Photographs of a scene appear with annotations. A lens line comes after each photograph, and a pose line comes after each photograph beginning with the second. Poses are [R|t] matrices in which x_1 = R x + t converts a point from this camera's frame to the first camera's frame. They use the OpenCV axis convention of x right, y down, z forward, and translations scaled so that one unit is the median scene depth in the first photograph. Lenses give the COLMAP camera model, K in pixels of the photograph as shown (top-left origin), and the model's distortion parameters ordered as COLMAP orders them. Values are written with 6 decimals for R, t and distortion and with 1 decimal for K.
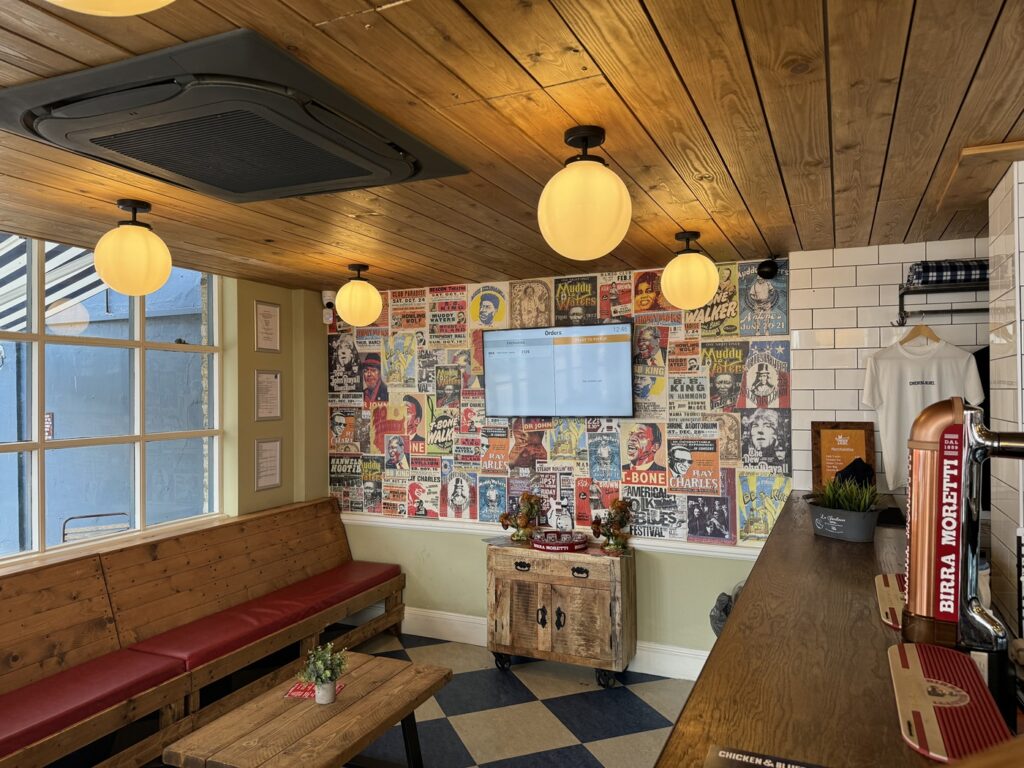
lens RADIAL K [[716.8, 0, 511.5], [0, 716.8, 381.6], [0, 0, 1]] dist [0.036197, -0.007766]
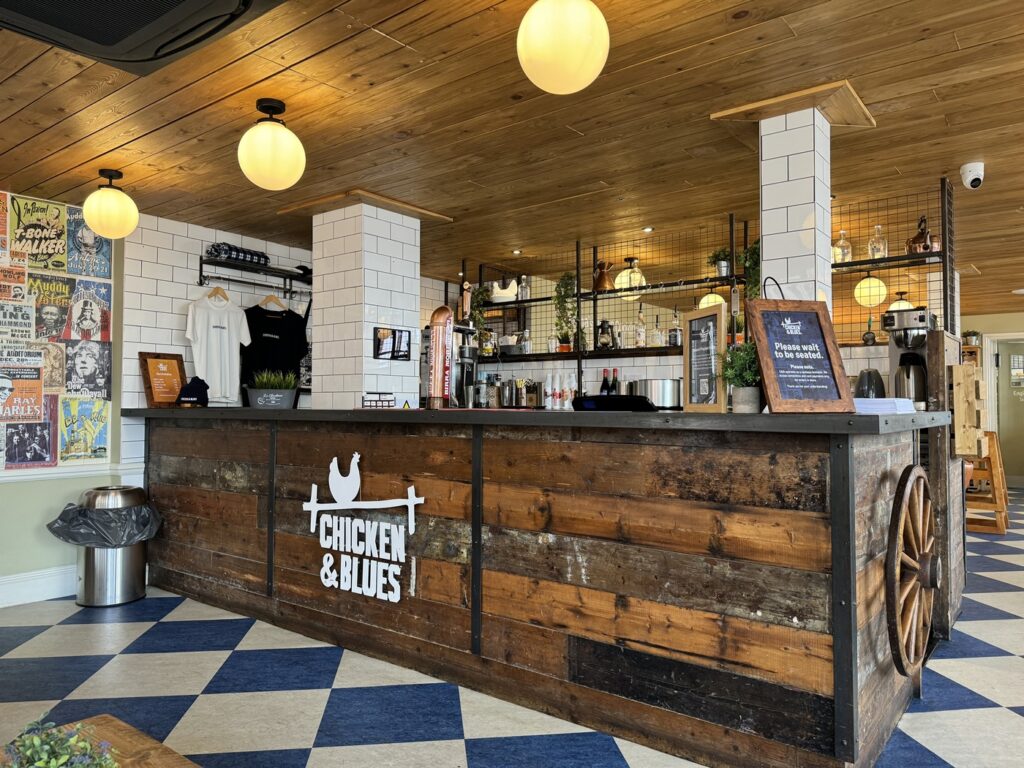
lens RADIAL K [[716.8, 0, 510.6], [0, 716.8, 387.6], [0, 0, 1]] dist [0.036197, -0.007766]
pose [[0.226006, 0.024368, 0.973821, -0.592251], [-0.013572, 0.999669, -0.021865, 0.124478], [-0.974031, -0.008275, 0.226262, 0.097110]]
